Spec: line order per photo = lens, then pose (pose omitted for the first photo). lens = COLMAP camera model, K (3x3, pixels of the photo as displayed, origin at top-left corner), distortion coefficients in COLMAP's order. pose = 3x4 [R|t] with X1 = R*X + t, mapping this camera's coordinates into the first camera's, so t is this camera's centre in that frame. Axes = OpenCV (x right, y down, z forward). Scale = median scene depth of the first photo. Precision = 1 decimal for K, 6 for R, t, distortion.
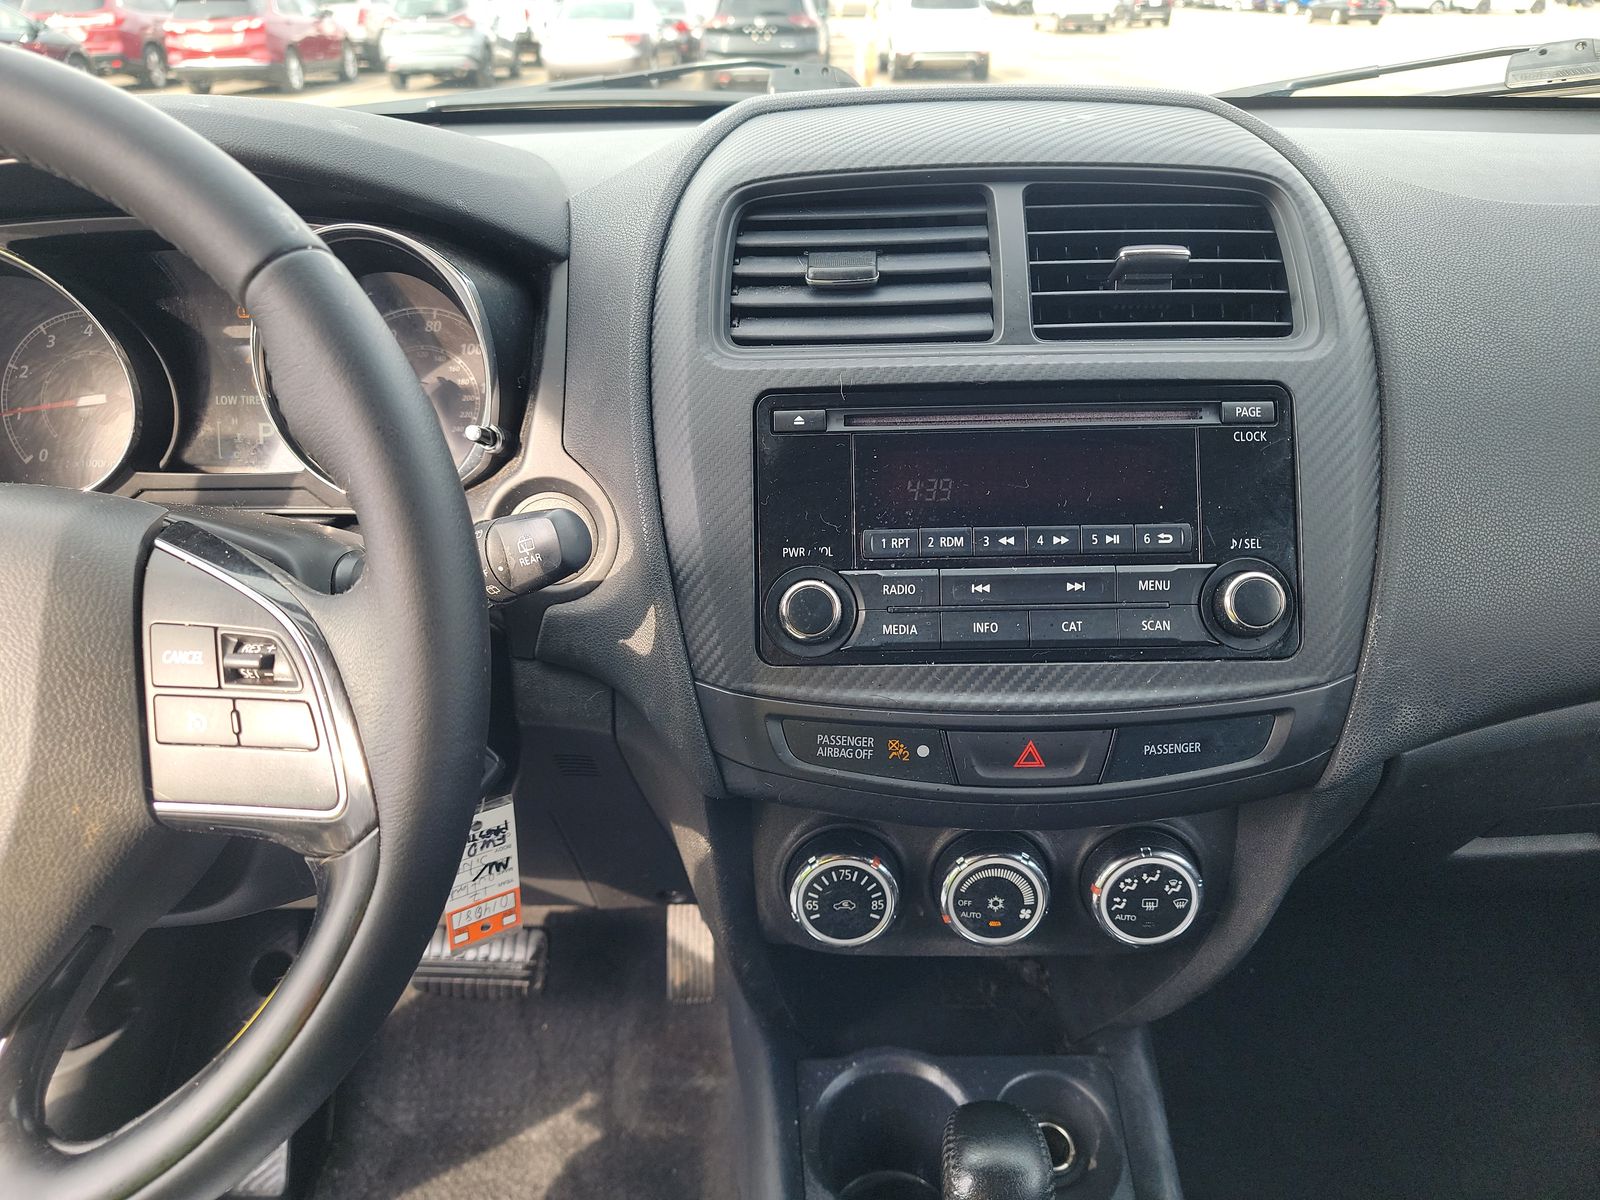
lens RADIAL K [[1122.6, 0, 809.1], [0, 1122.6, 634.2], [0, 0, 1]] dist [0.041868, -0.028847]
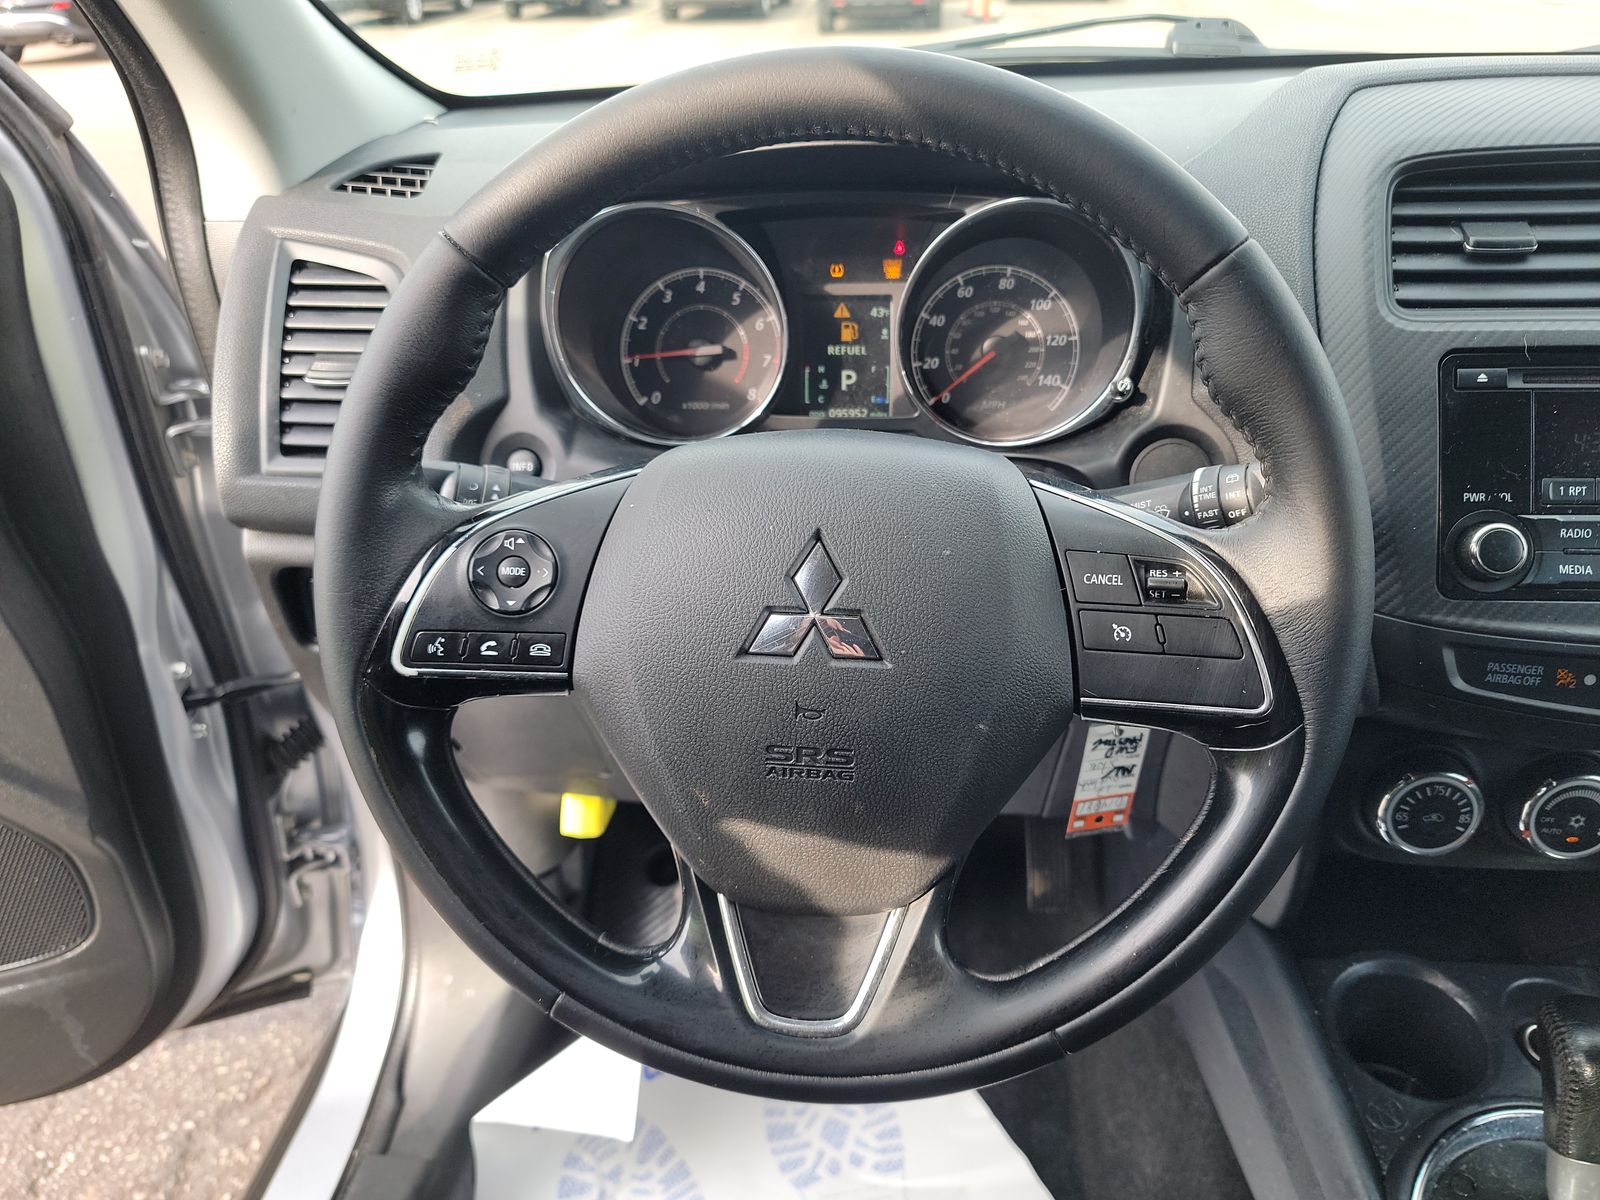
lens RADIAL K [[1122.6, 0, 794.1], [0, 1122.6, 605.3], [0, 0, 1]] dist [0.041868, -0.028847]
pose [[0.997836, 0.027544, -0.059710, -0.574768], [-0.025547, 0.999097, 0.033954, 0.011689], [0.060592, -0.032355, 0.997638, -0.152363]]
